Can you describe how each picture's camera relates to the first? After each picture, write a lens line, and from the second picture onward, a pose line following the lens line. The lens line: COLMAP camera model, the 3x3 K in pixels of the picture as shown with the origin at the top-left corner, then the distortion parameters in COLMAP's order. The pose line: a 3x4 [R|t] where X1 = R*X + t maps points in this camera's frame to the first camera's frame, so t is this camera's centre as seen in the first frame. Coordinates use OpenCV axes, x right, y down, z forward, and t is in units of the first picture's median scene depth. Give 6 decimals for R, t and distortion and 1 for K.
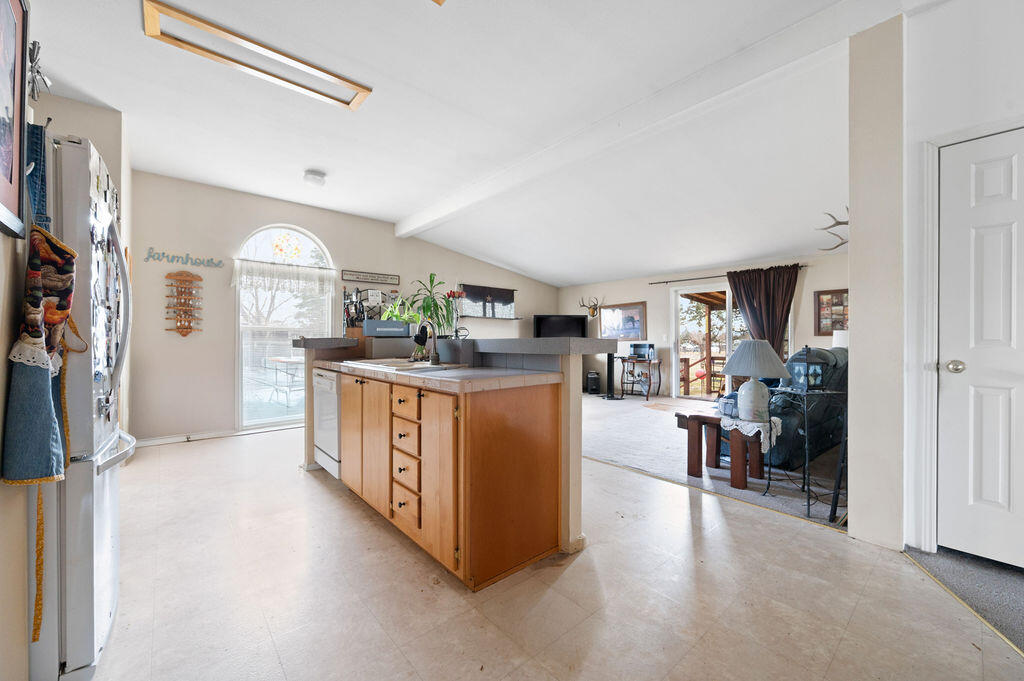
lens RADIAL K [[400.9, 0, 512.0], [0, 400.9, 340.5], [0, 0, 1]] dist [-0.000742, -0.000105]
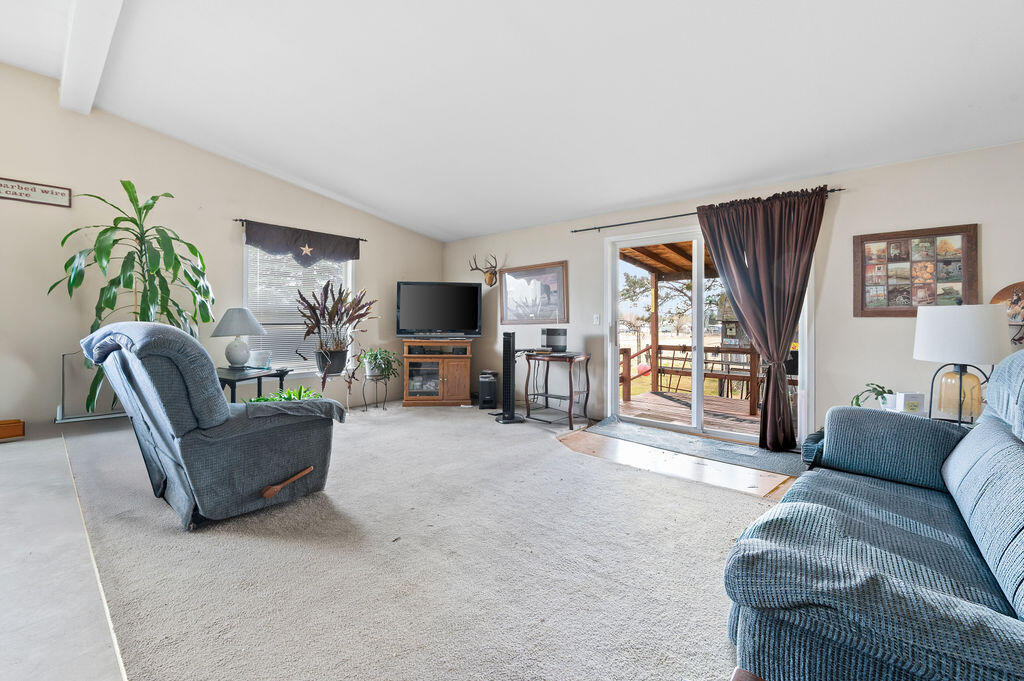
lens RADIAL K [[410.9, 0, 511.1], [0, 410.9, 320.4], [0, 0, 1]] dist [-0.001061, -0.000097]
pose [[0.989276, 0.006693, 0.145904, 0.157402], [-0.006120, 0.999972, -0.004376, -0.001299], [-0.145929, 0.003437, 0.989289, 0.387196]]
